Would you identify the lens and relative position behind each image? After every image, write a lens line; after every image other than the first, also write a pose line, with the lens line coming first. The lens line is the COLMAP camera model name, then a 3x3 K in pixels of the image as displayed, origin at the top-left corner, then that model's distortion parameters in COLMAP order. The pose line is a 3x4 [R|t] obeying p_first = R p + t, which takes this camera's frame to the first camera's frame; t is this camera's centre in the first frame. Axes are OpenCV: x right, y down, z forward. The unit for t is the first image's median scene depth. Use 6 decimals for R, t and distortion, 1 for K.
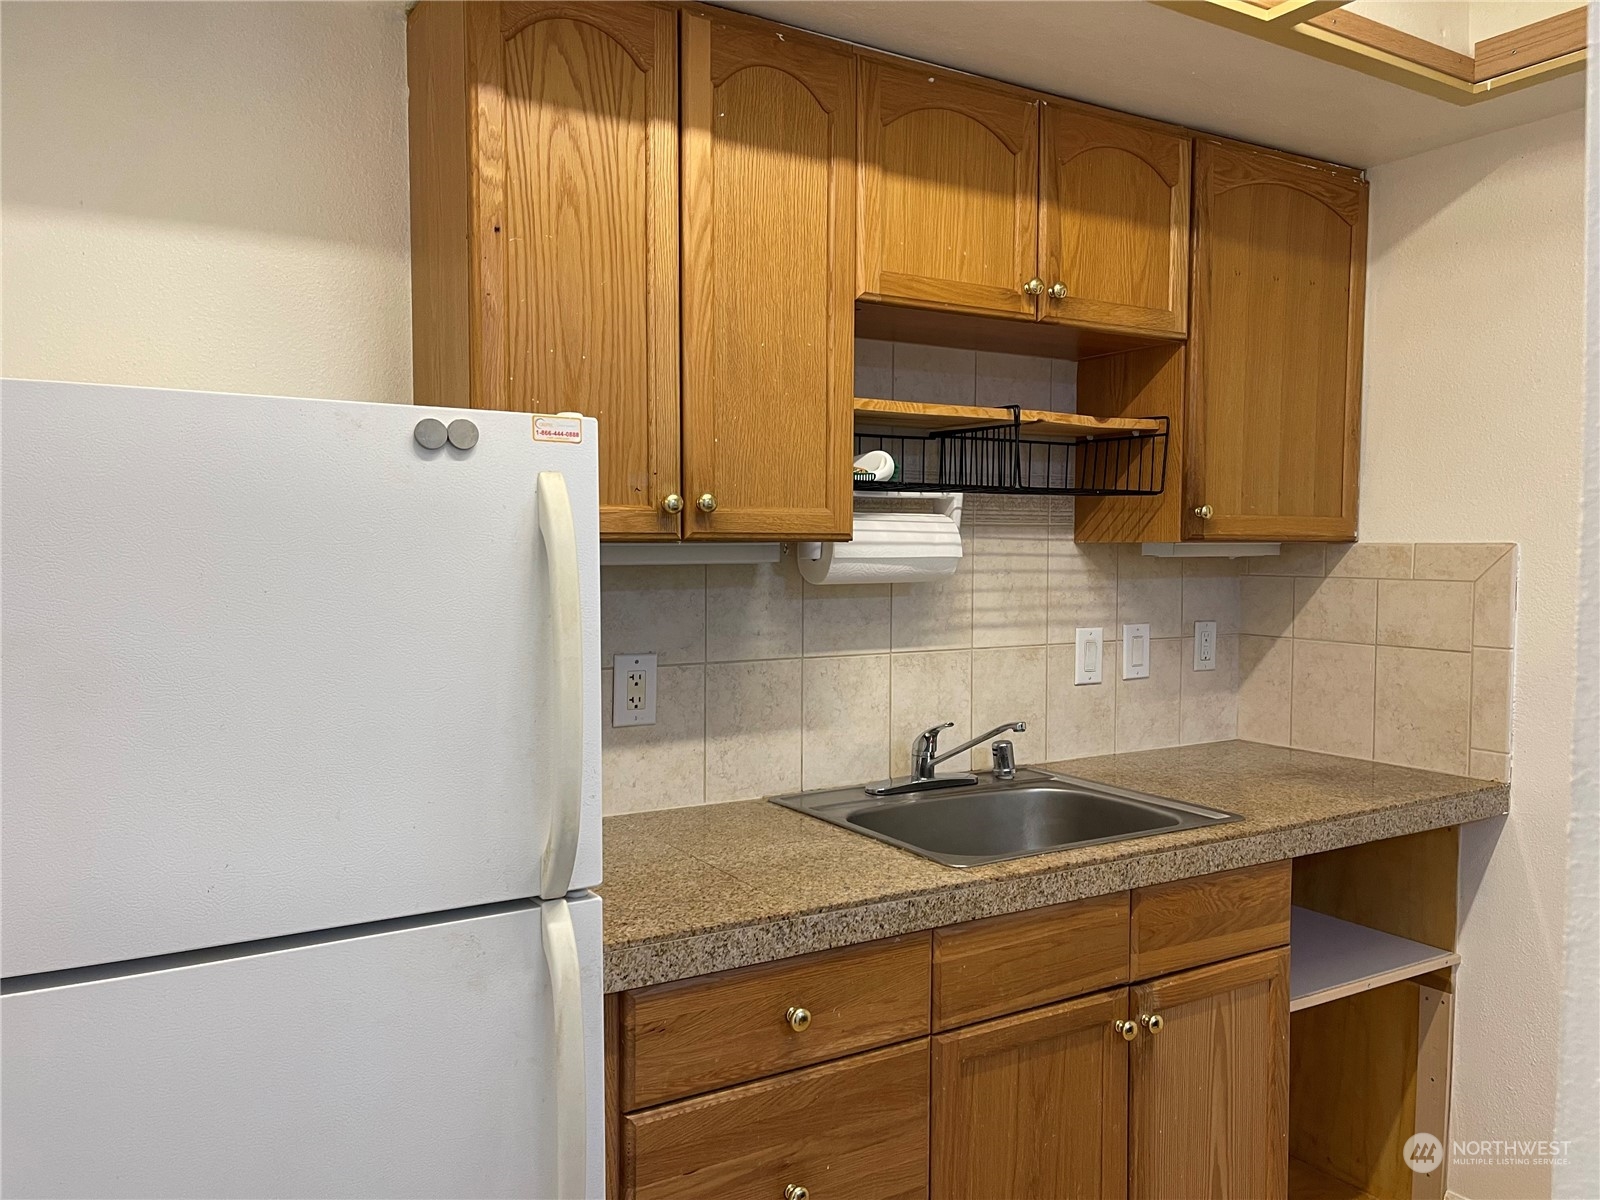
lens RADIAL K [[1207.2, 0, 803.1], [0, 1207.2, 606.6], [0, 0, 1]] dist [0.060736, -0.080111]
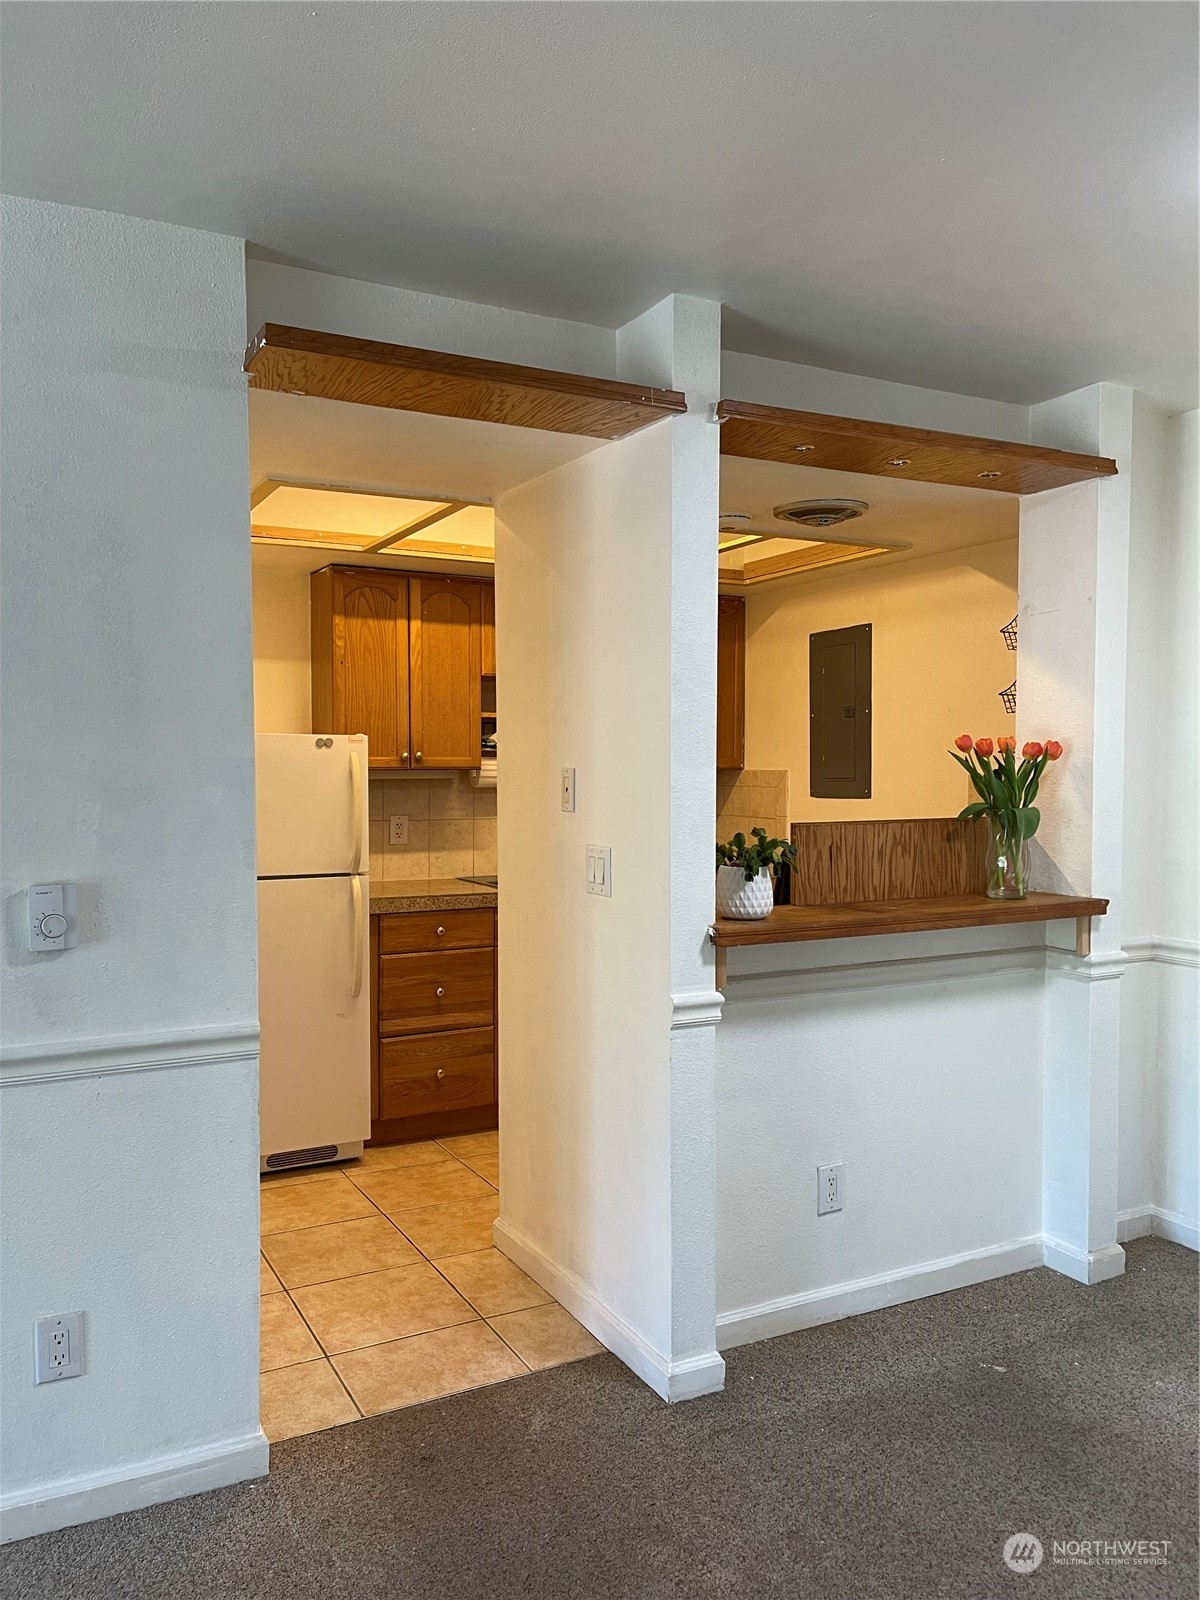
lens RADIAL K [[1207.2, 0, 601.5], [0, 1207.2, 811.4], [0, 0, 1]] dist [0.060736, -0.080111]
pose [[0.998356, 0.001558, -0.057292, 0.430633], [-0.002252, 0.999925, -0.012052, 0.062258], [0.057269, 0.012161, 0.998285, -1.490747]]
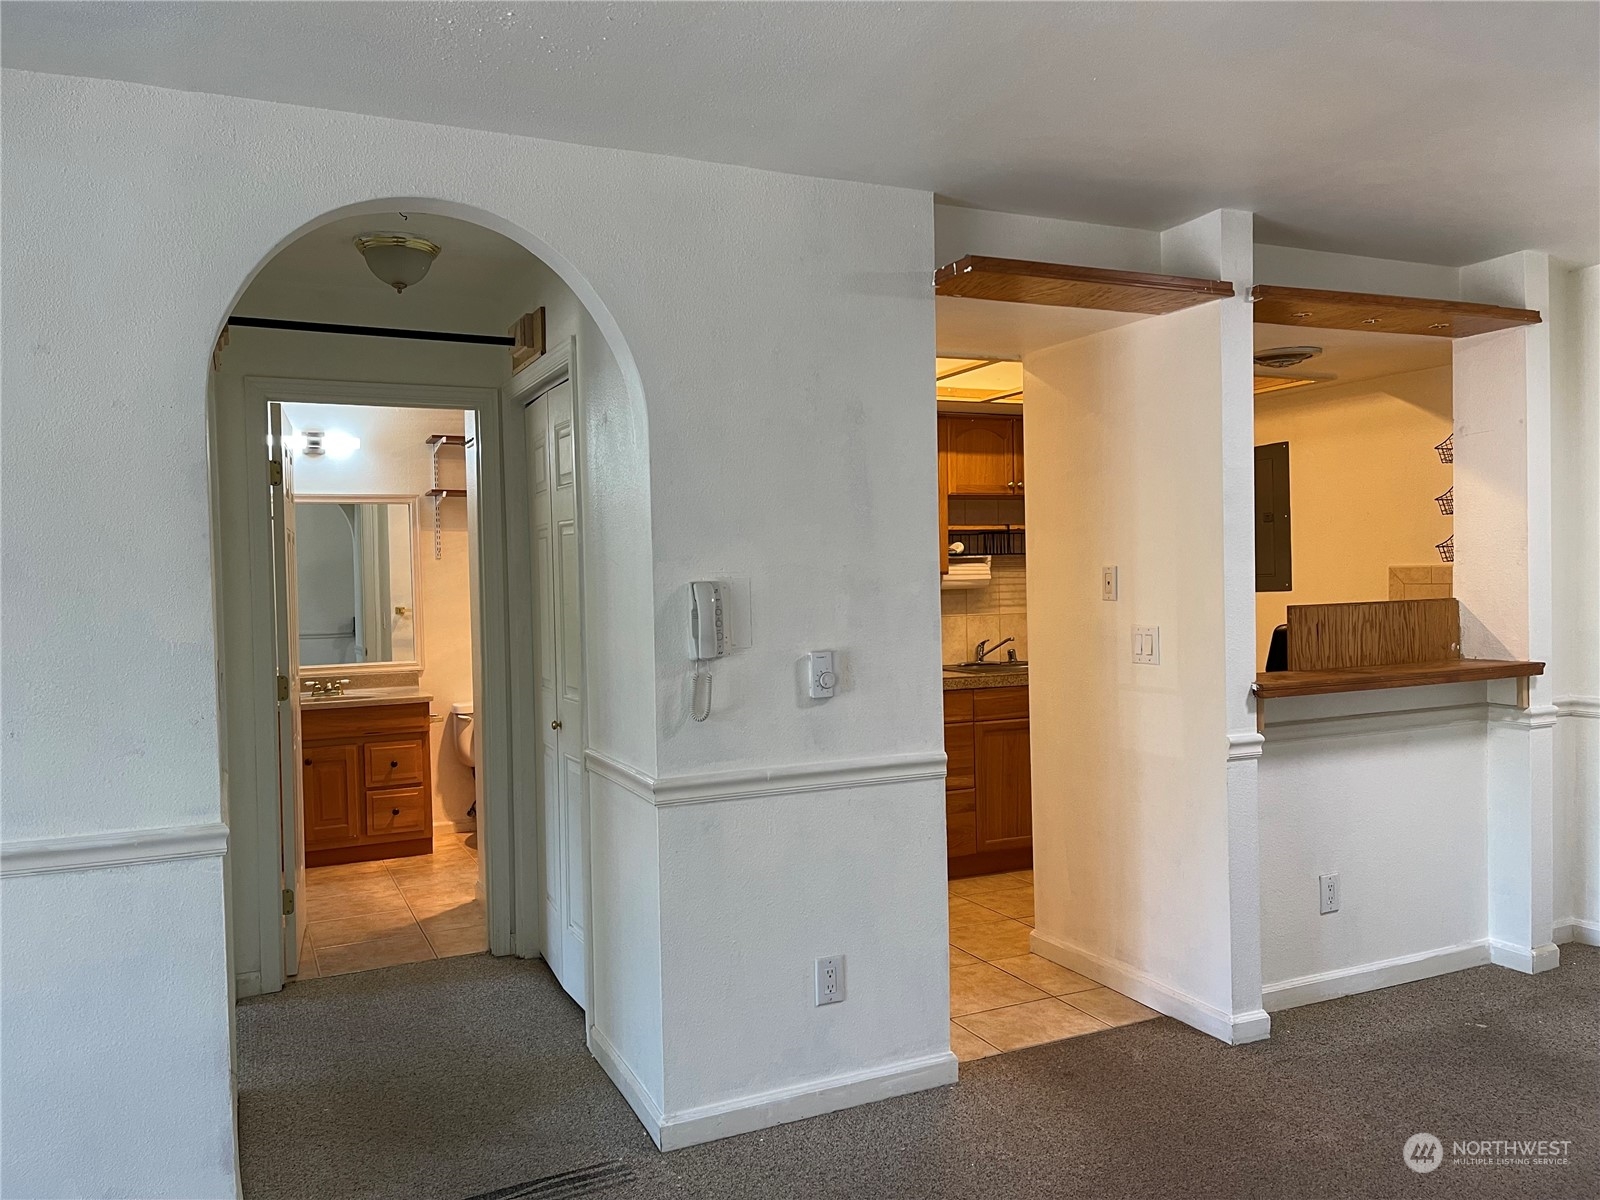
lens RADIAL K [[1207.2, 0, 803.1], [0, 1207.2, 606.6], [0, 0, 1]] dist [0.060736, -0.080111]
pose [[0.993729, -0.020085, -0.110000, 0.009503], [0.017166, 0.999477, -0.027421, 0.100805], [0.110494, 0.025361, 0.993553, -1.988571]]
